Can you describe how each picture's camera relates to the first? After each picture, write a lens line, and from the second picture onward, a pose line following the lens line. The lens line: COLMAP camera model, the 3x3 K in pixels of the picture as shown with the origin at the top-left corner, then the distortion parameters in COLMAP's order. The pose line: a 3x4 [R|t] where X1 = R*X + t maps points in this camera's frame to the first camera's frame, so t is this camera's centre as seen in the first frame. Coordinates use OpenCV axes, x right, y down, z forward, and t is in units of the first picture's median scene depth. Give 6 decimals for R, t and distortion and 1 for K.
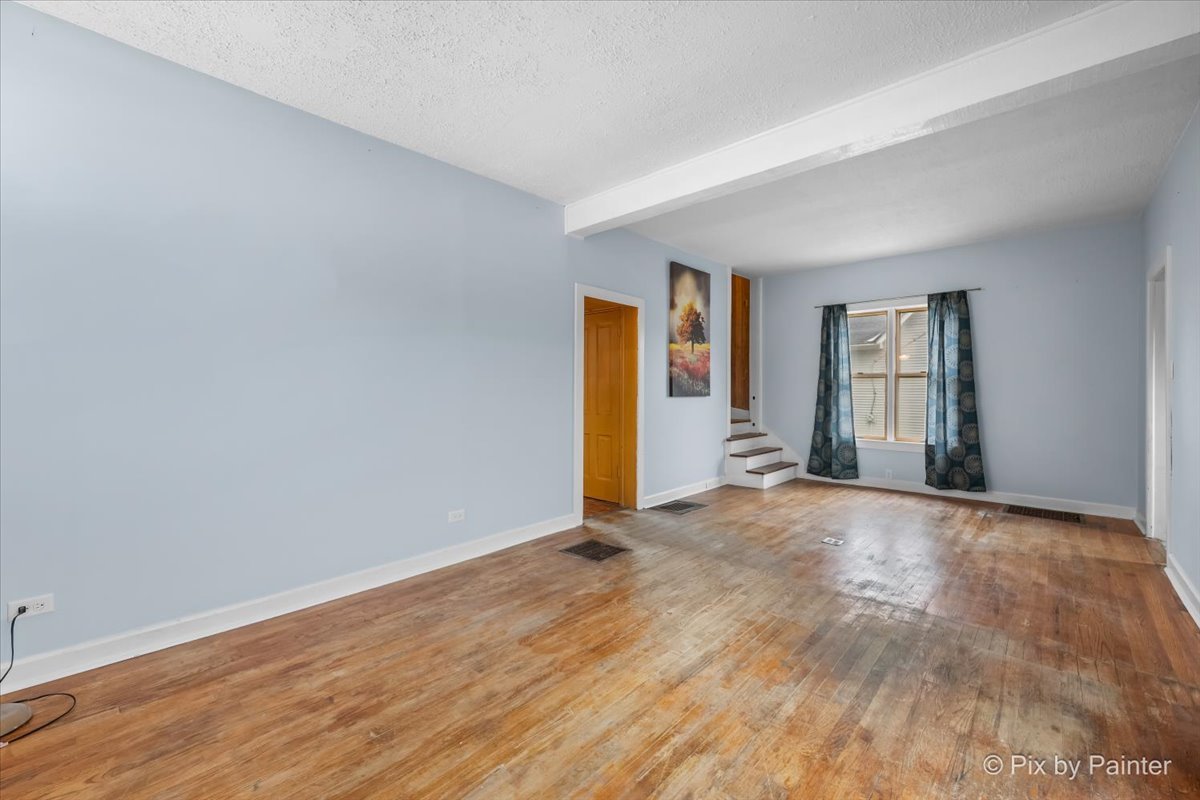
lens RADIAL K [[491.6, 0, 597.6], [0, 491.6, 393.6], [0, 0, 1]] dist [0.000196, 0.000130]
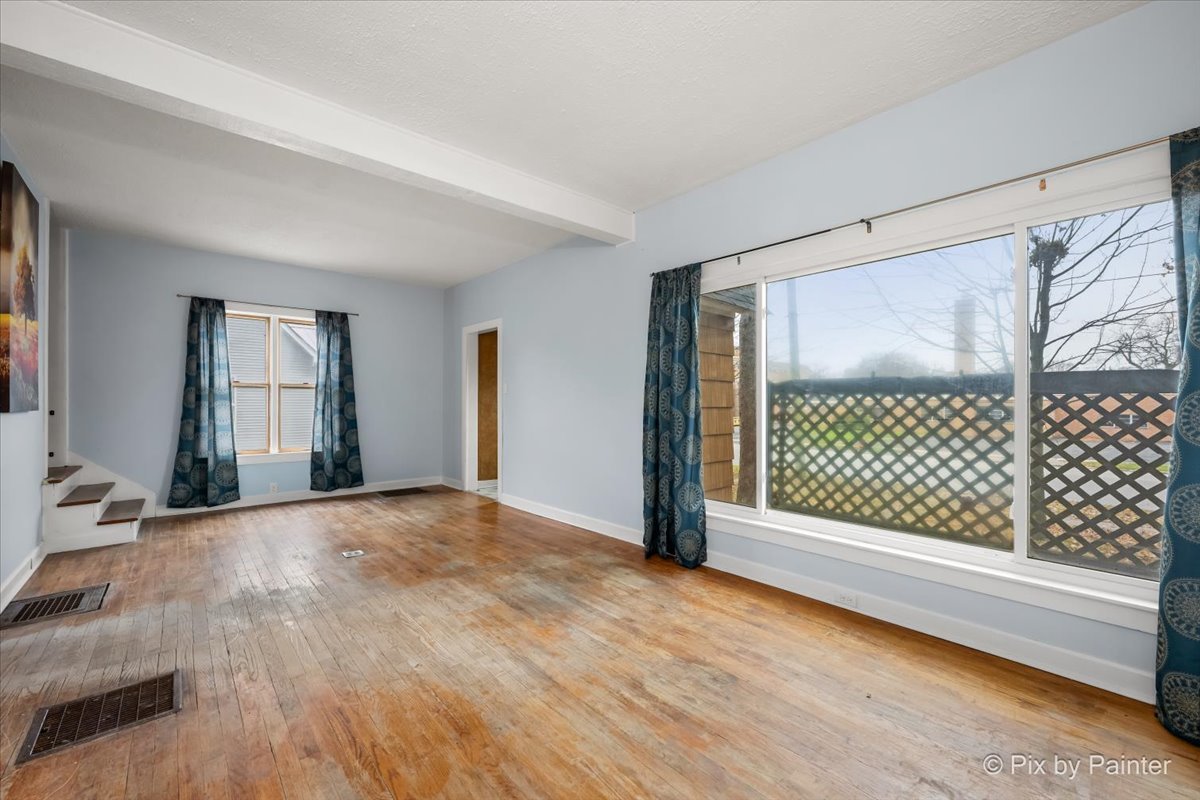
lens RADIAL K [[482.0, 0, 600.8], [0, 482.0, 409.9], [0, 0, 1]] dist [-0.000329, 0.000141]
pose [[0.091949, -0.019417, 0.995574, -0.364455], [0.007905, 0.999793, 0.018770, -0.001747], [-0.995732, 0.006144, 0.092083, 0.349562]]
